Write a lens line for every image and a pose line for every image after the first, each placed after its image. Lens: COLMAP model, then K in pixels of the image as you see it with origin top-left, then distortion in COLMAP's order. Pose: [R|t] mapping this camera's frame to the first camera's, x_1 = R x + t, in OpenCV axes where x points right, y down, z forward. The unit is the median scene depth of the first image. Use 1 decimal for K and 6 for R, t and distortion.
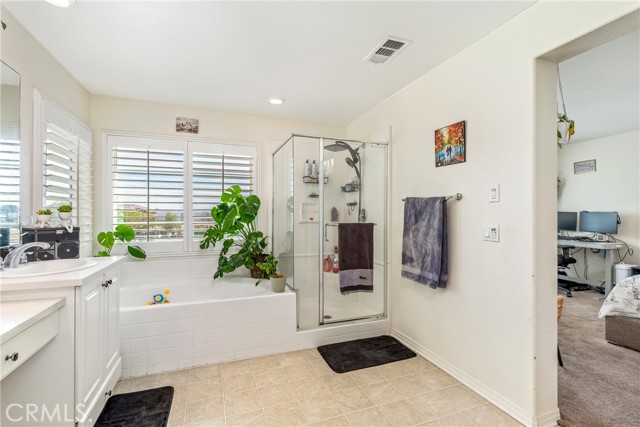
lens RADIAL K [[289.3, 0, 324.5], [0, 289.3, 214.4], [0, 0, 1]] dist [-0.000332, 0.000442]
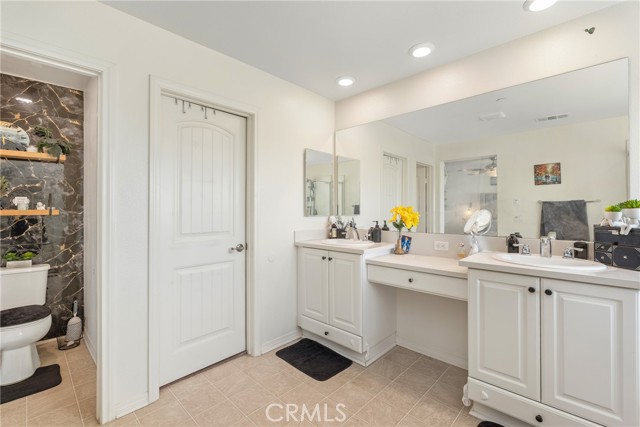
lens RADIAL K [[289.3, 0, 321.5], [0, 289.3, 207.5], [0, 0, 1]] dist [-0.000332, 0.000442]
pose [[-0.909457, -0.005130, -0.415766, 0.122954], [-0.003749, 0.999984, -0.004138, -0.003270], [0.415781, -0.002205, -0.909462, 0.895085]]
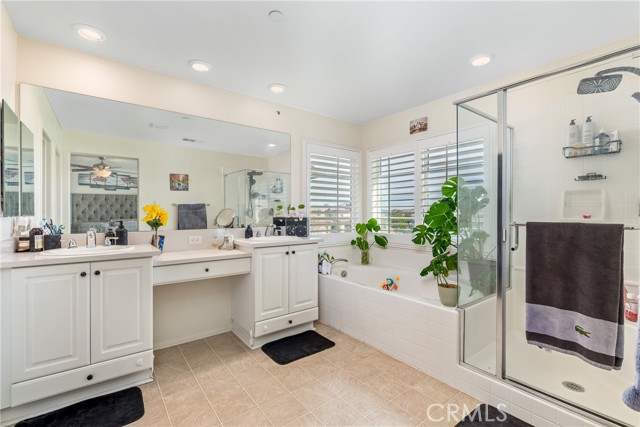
lens RADIAL K [[289.3, 0, 325.6], [0, 289.3, 213.6], [0, 0, 1]] dist [-0.000332, 0.000442]
pose [[0.293494, 0.000199, -0.955961, 0.490262], [-0.002003, 0.999998, -0.000407, 0.014312], [0.955959, 0.002034, 0.293494, 0.423063]]
